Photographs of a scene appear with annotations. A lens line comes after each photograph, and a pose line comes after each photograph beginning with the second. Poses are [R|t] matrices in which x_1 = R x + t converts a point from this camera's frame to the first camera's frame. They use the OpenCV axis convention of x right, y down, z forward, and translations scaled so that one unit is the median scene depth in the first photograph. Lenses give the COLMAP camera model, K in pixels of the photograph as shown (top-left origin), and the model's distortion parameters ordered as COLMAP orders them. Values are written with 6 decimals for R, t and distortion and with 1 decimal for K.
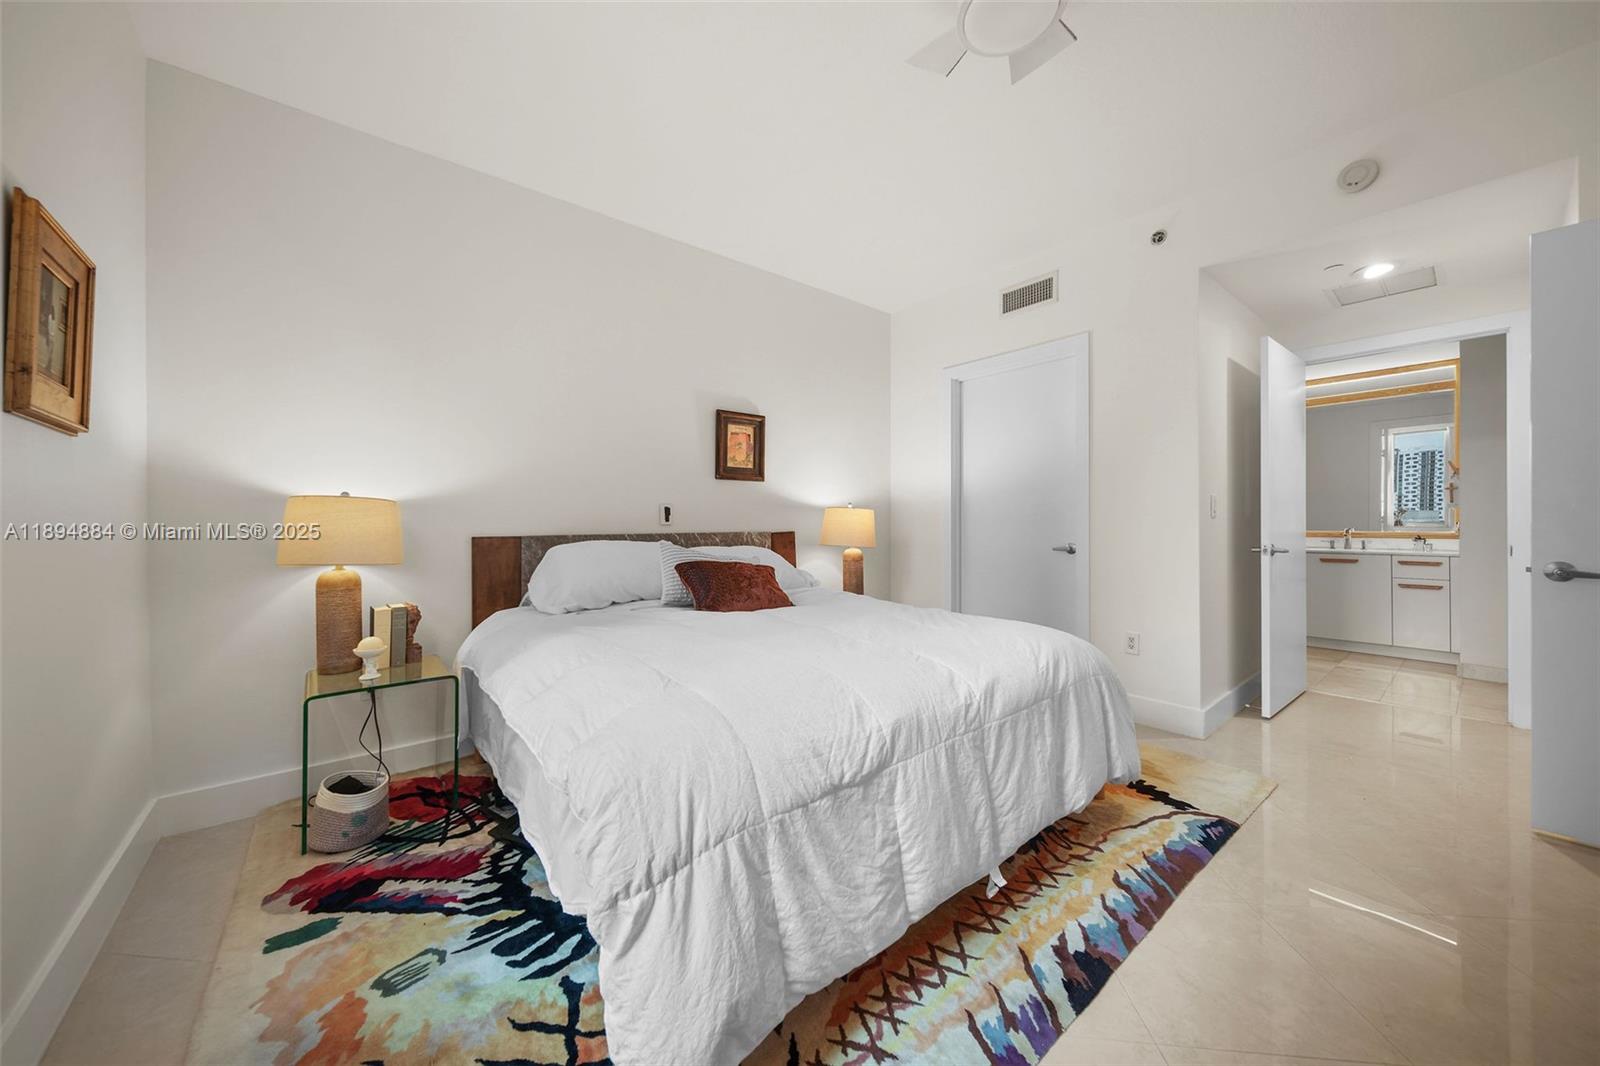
lens RADIAL K [[559.0, 0, 789.2], [0, 559.0, 530.0], [0, 0, 1]] dist [0.000316, 0.000335]
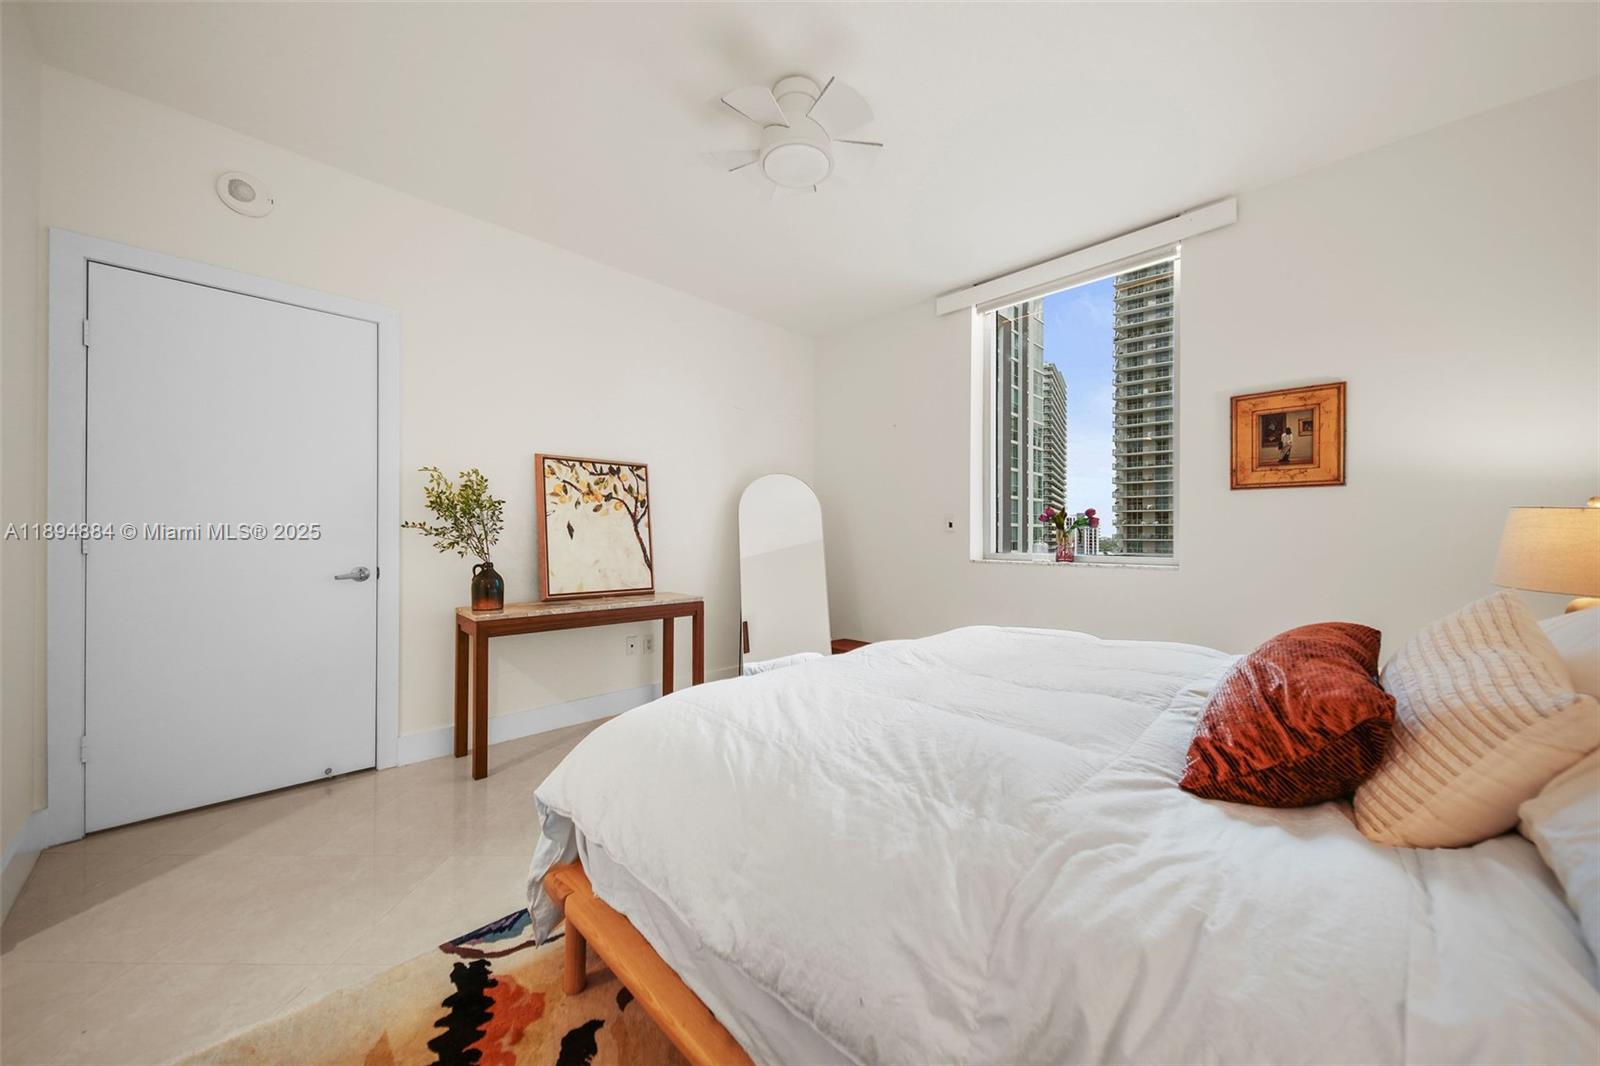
lens RADIAL K [[559.0, 0, 789.2], [0, 559.0, 530.0], [0, 0, 1]] dist [0.000316, 0.000335]
pose [[-0.993009, 0.001637, -0.118031, 0.246507], [0.001743, 0.999998, -0.000792, -0.015284], [0.118030, -0.000992, -0.993010, 1.034729]]
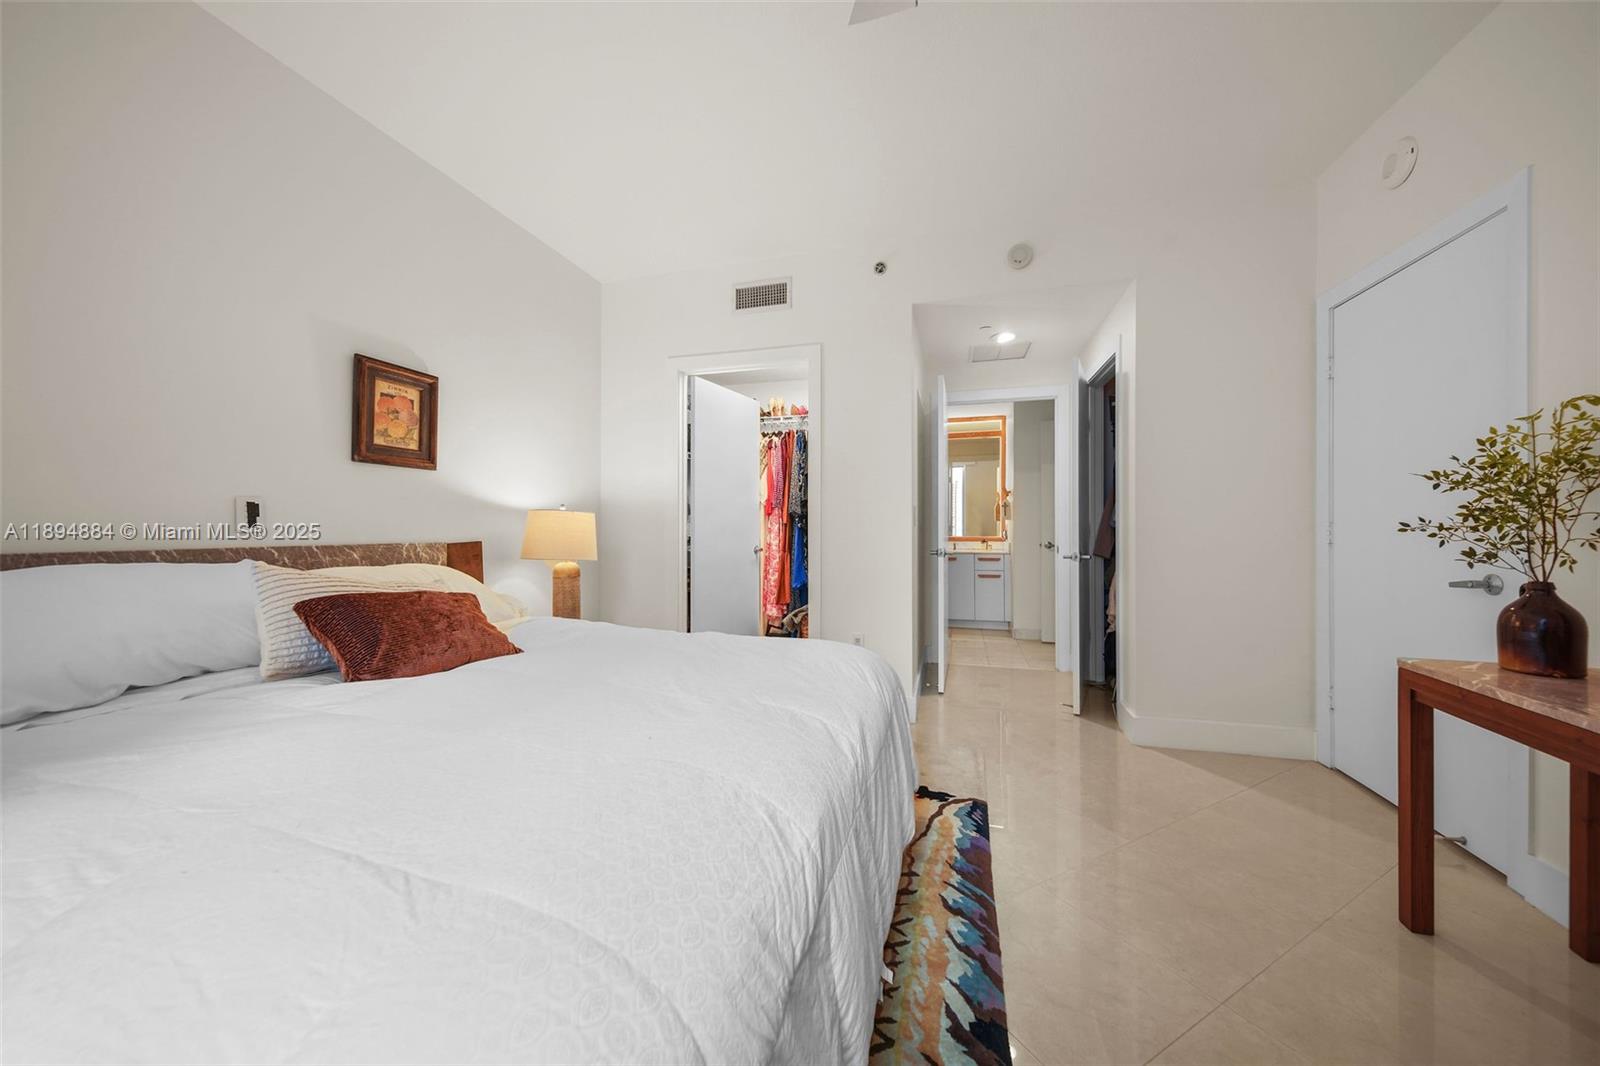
lens RADIAL K [[561.9, 0, 795.3], [0, 561.9, 526.8], [0, 0, 1]] dist [0.011818, -0.003459]
pose [[0.814546, 0.004299, 0.580083, -0.091817], [0.003601, 0.999916, -0.012466, -0.005534], [-0.580088, 0.012243, 0.814462, 0.171713]]
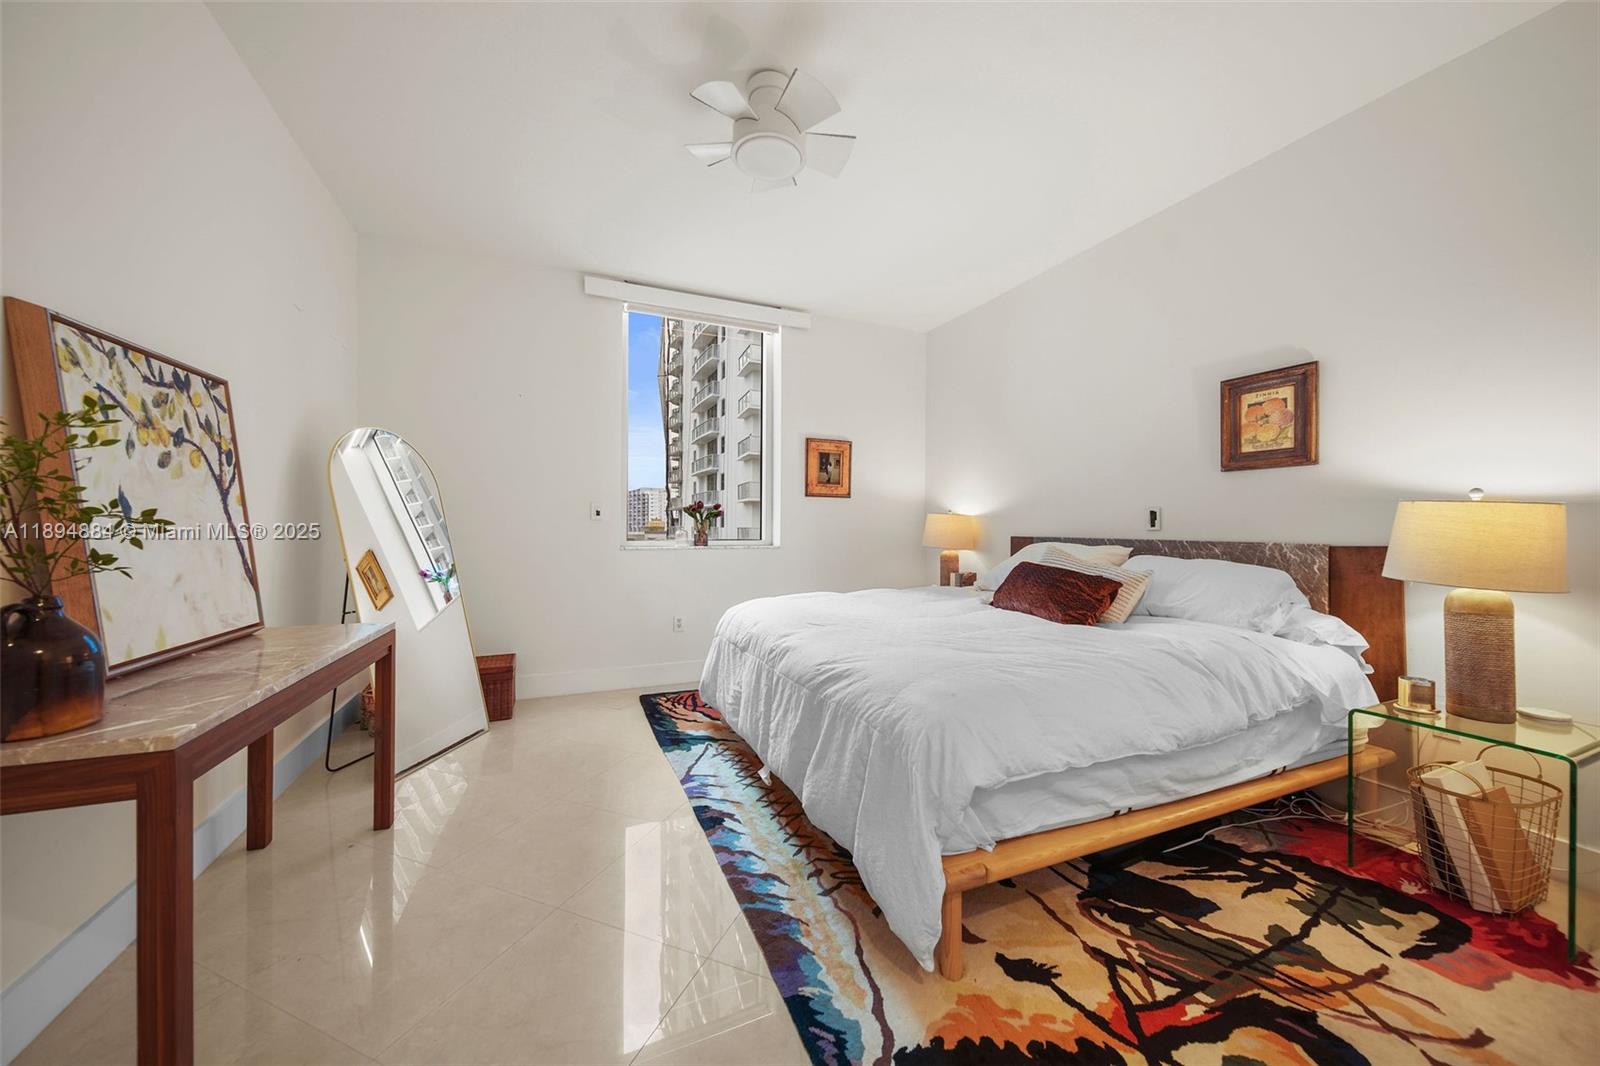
lens RADIAL K [[557.9, 0, 798.0], [0, 557.9, 526.0], [0, 0, 1]] dist [0.000940, -0.000168]
pose [[-0.260207, 0.001645, -0.965551, 0.753409], [-0.014226, 0.999883, 0.005538, -0.012190], [0.965448, 0.015177, -0.260154, 0.624808]]
